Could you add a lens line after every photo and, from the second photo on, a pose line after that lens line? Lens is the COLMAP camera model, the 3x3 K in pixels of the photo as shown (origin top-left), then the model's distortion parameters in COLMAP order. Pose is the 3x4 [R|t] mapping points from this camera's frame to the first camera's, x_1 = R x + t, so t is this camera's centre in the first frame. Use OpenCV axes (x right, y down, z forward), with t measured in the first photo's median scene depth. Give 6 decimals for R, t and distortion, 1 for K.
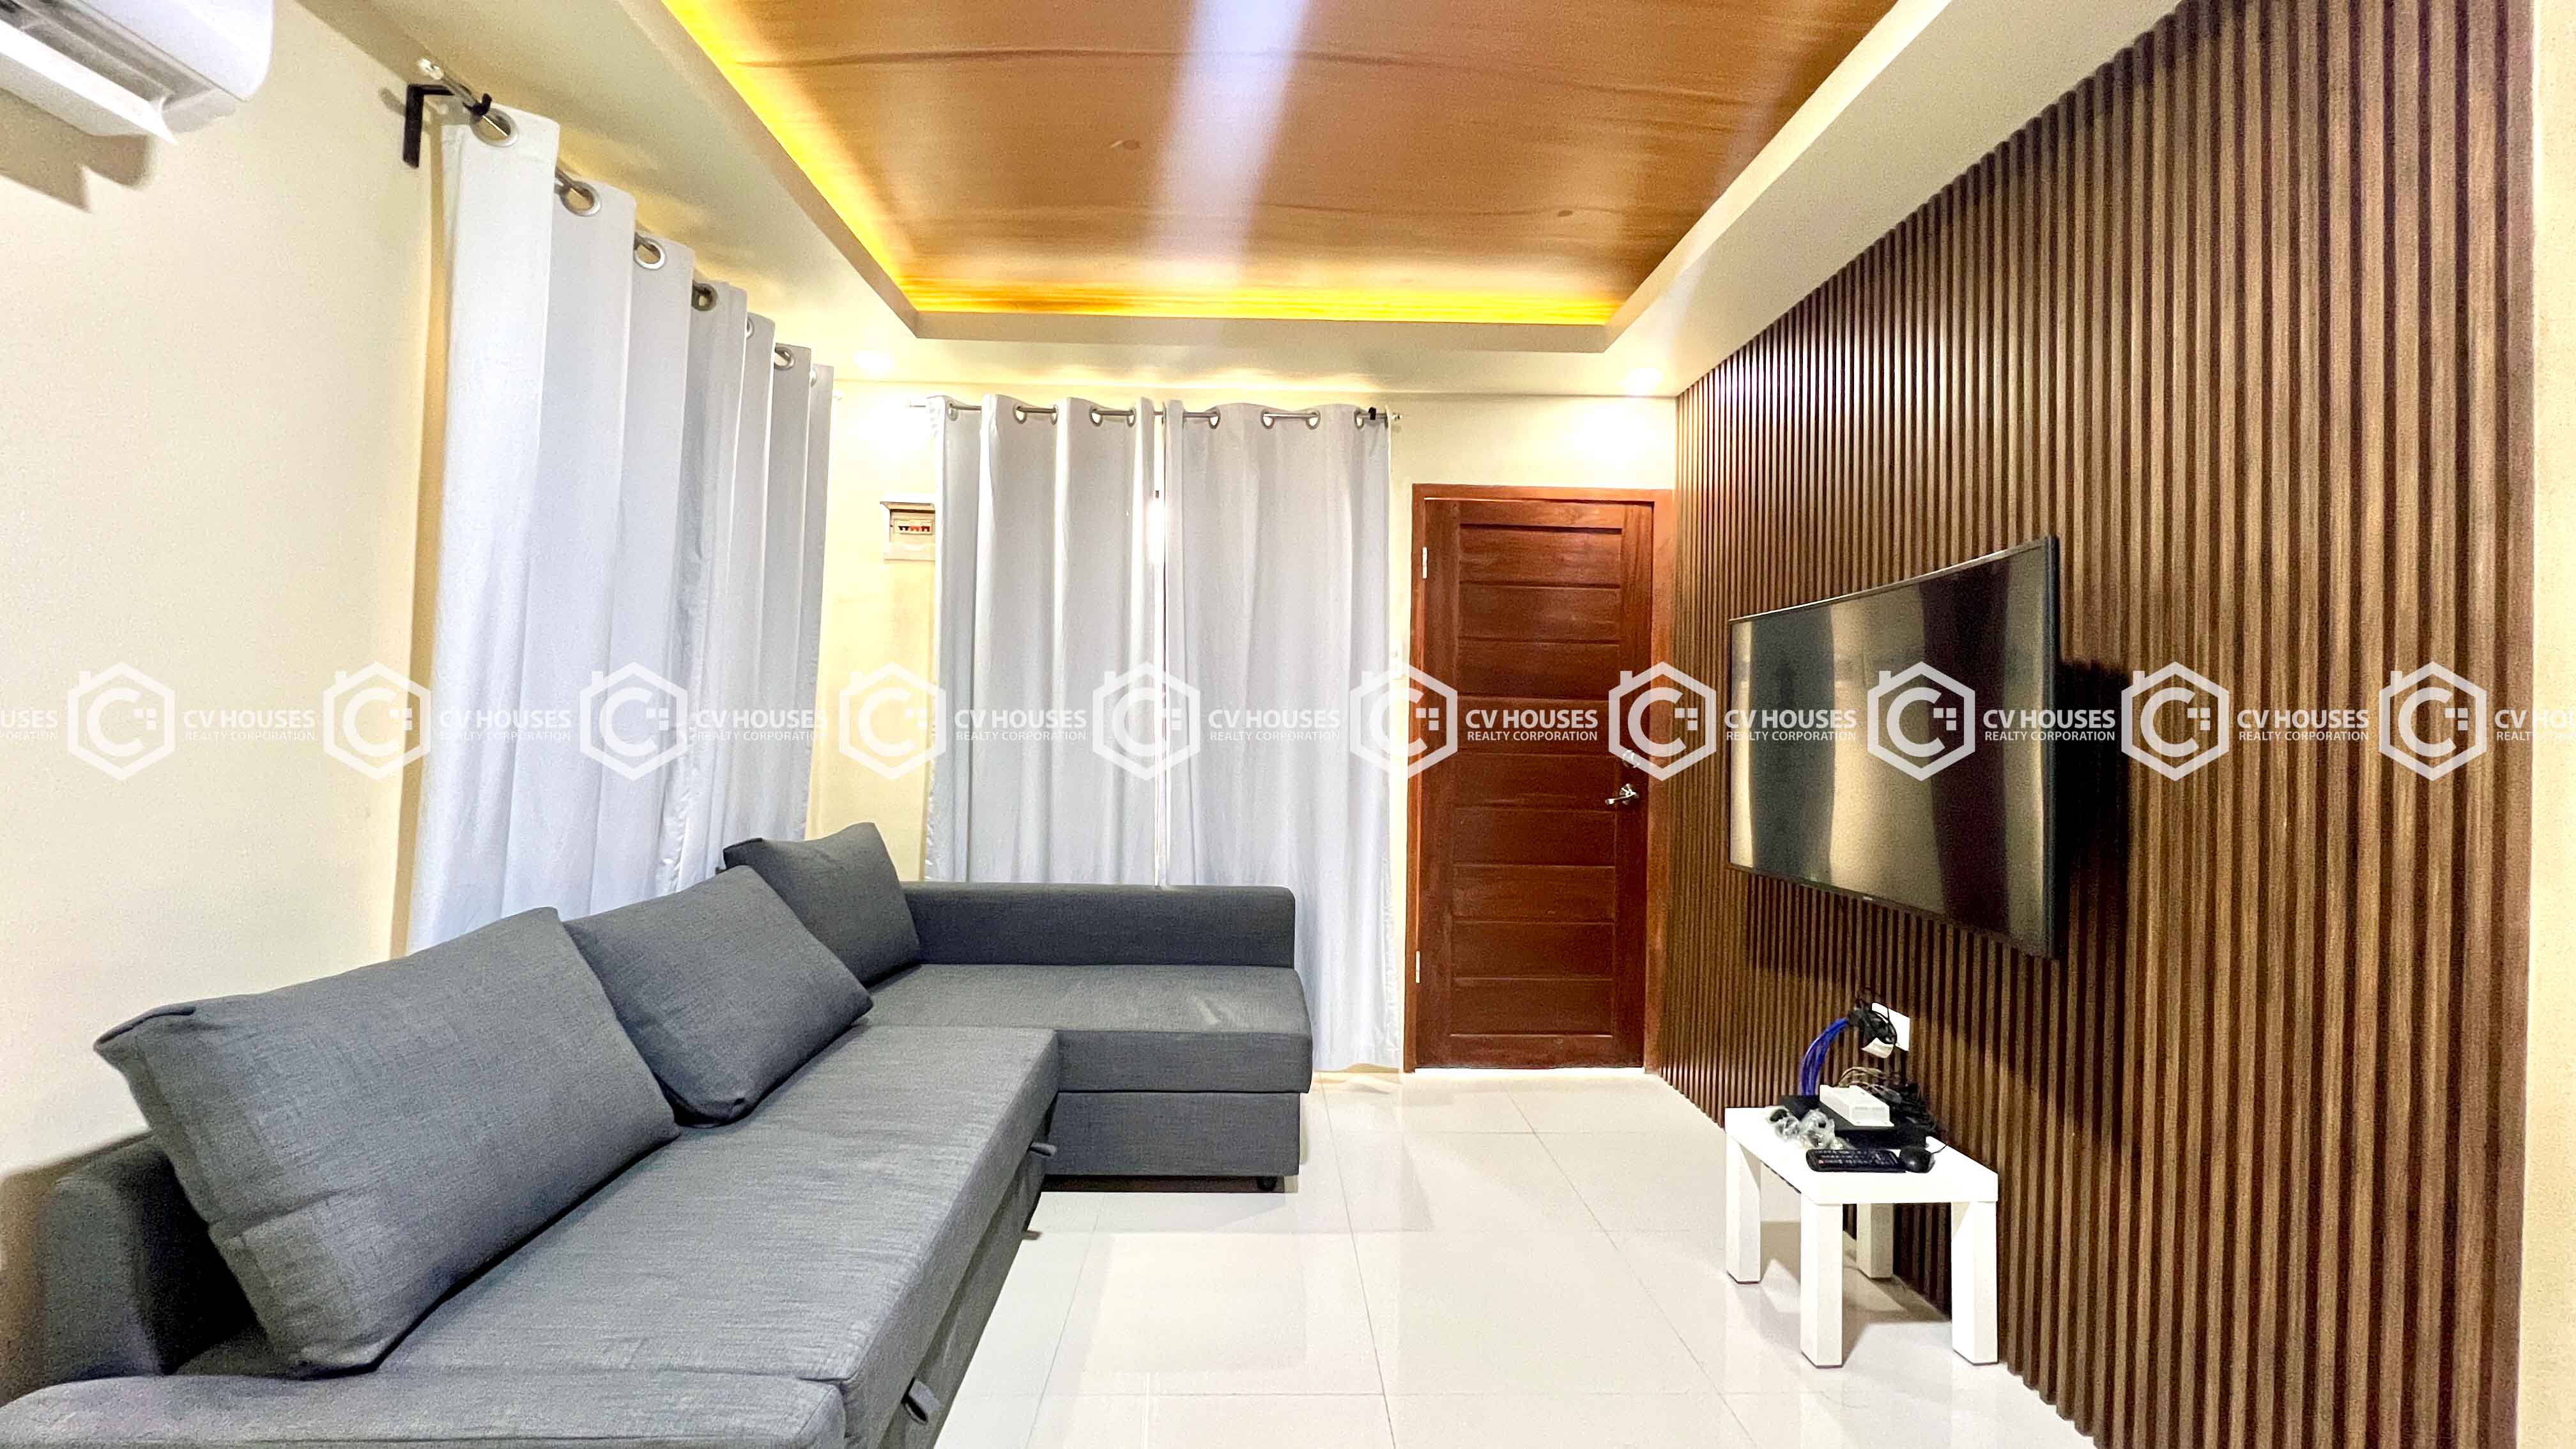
lens RADIAL K [[1041.5, 0, 1288.0], [0, 1041.5, 724.5], [0, 0, 1]] dist [0.000131, 0.000017]
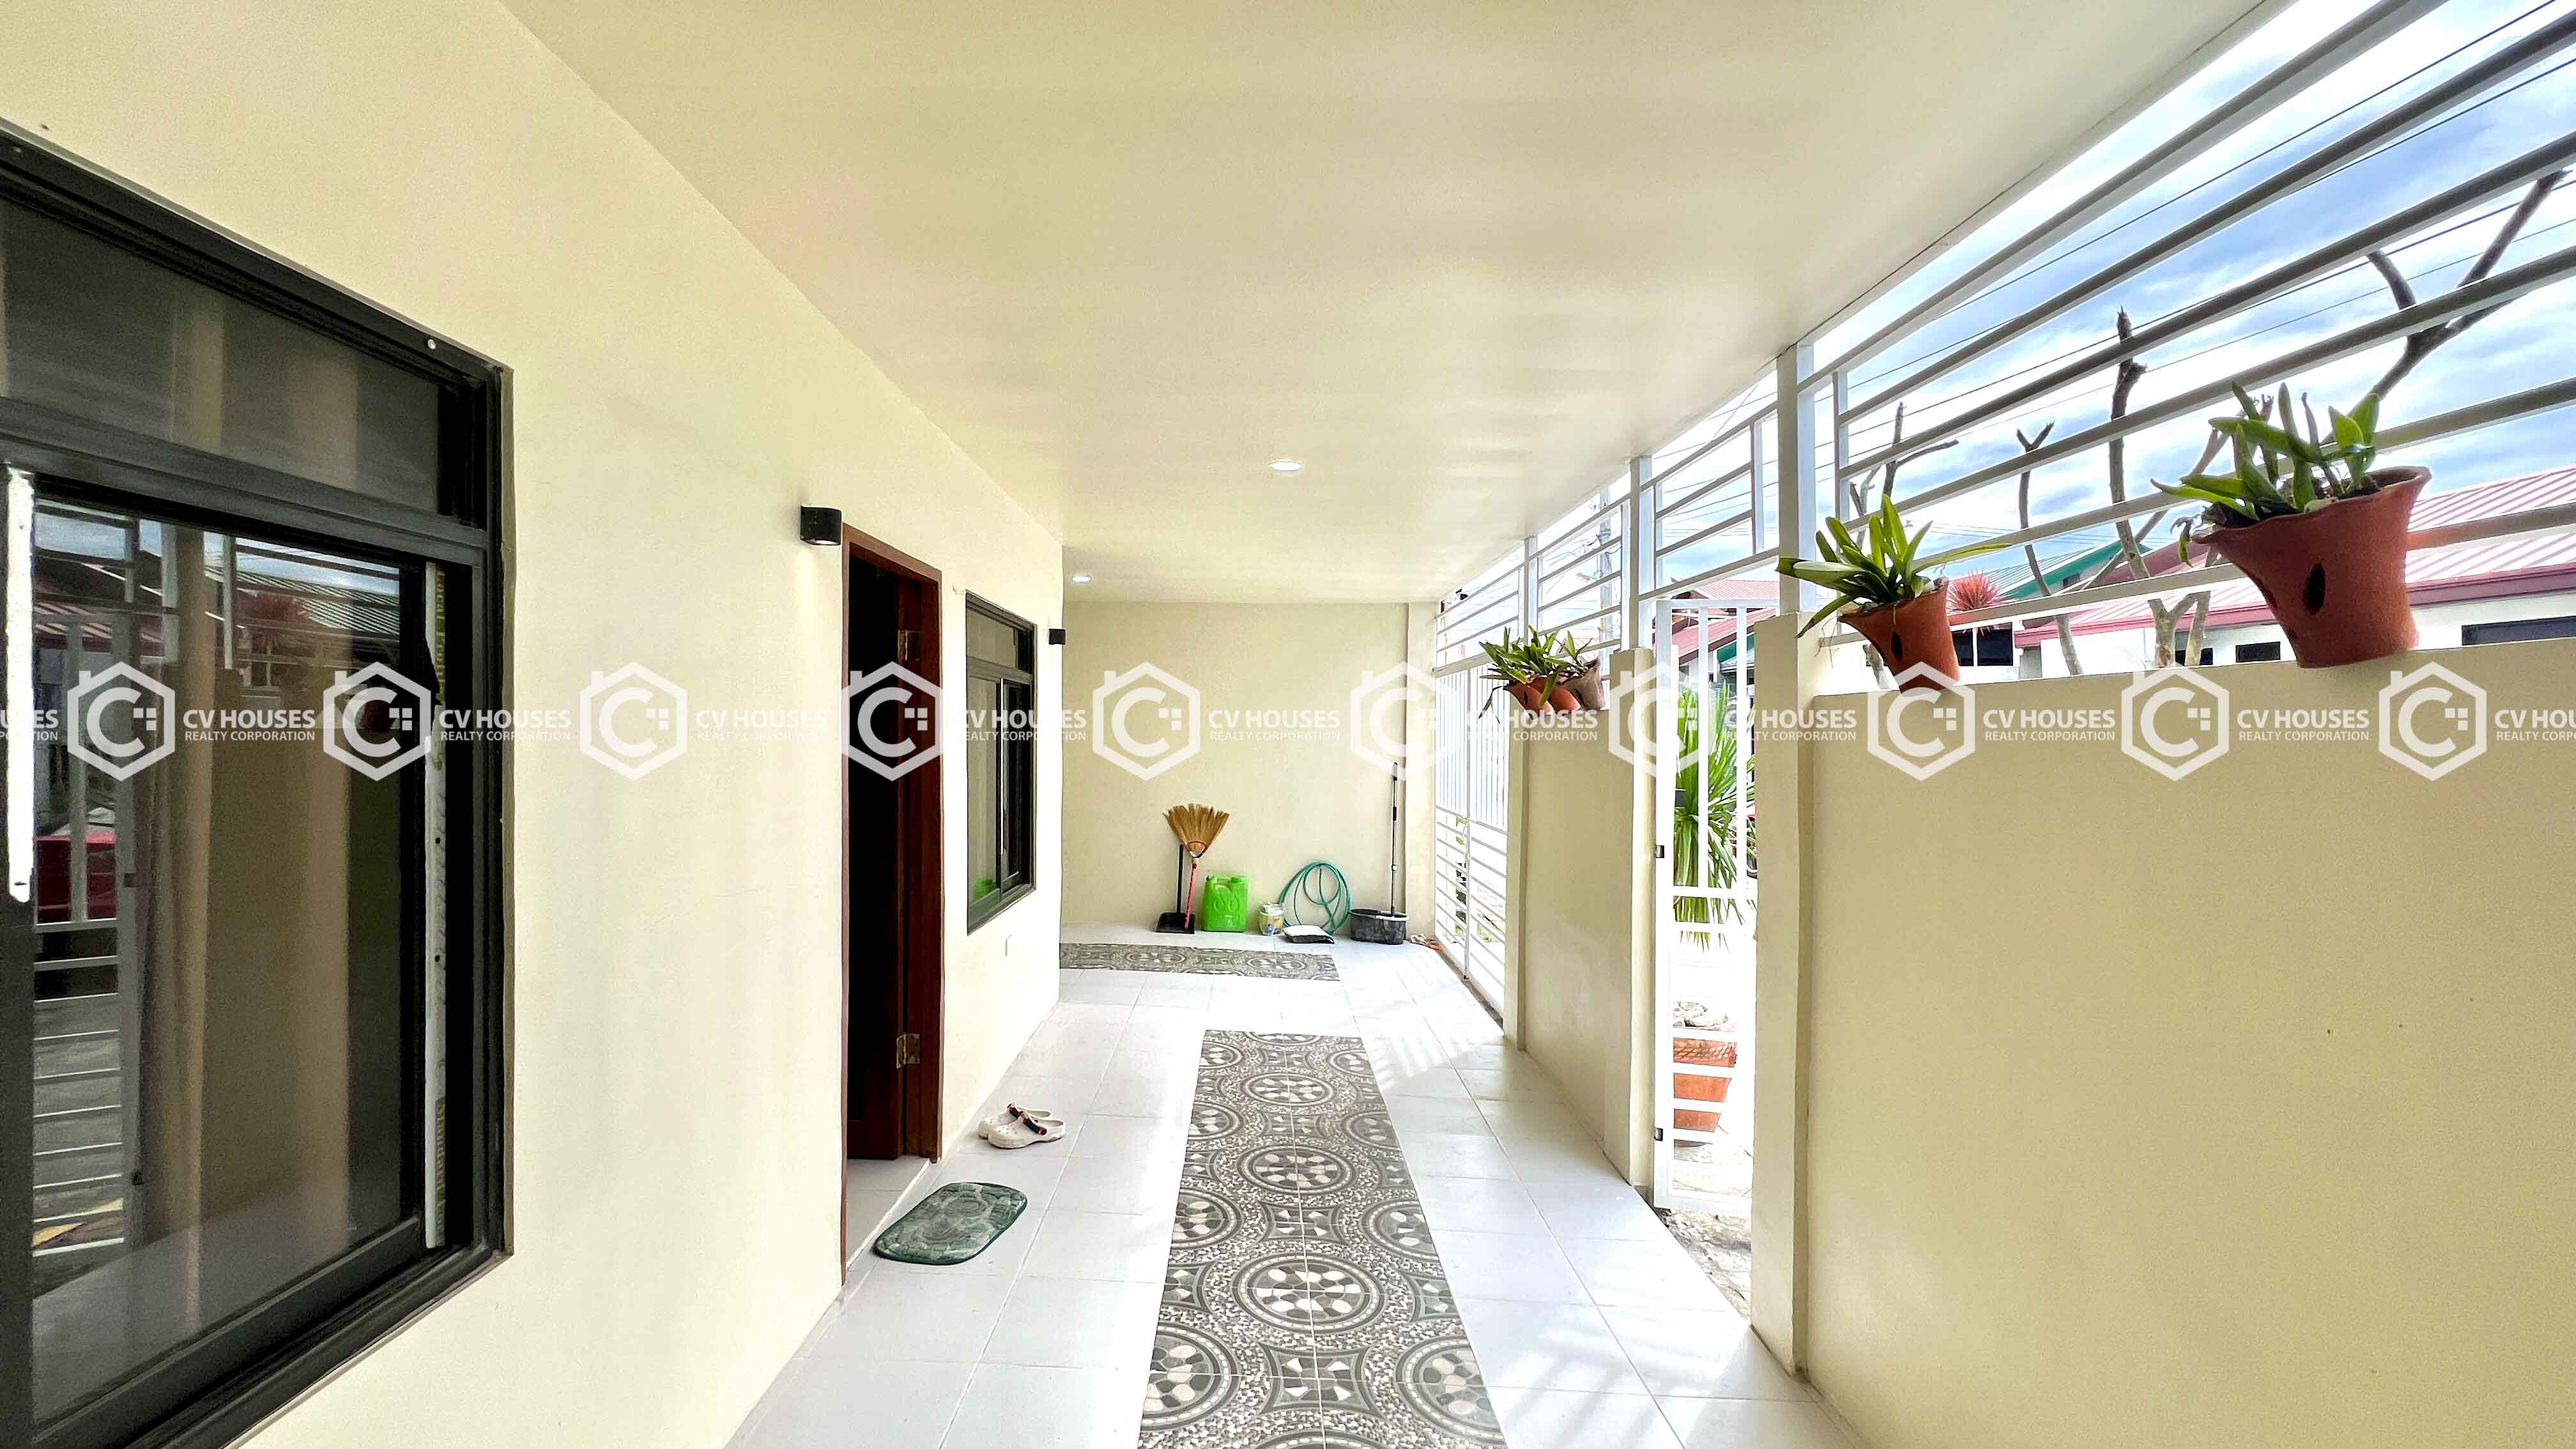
lens RADIAL K [[1036.7, 0, 1288.0], [0, 1036.7, 724.5], [0, 0, 1]] dist [0.000328, -0.000008]
pose [[0.999998, 0.000219, -0.001959, 1.480451], [-0.000220, 1.000000, -0.000332, 0.000230], [0.001959, 0.000333, 0.999998, 0.006708]]
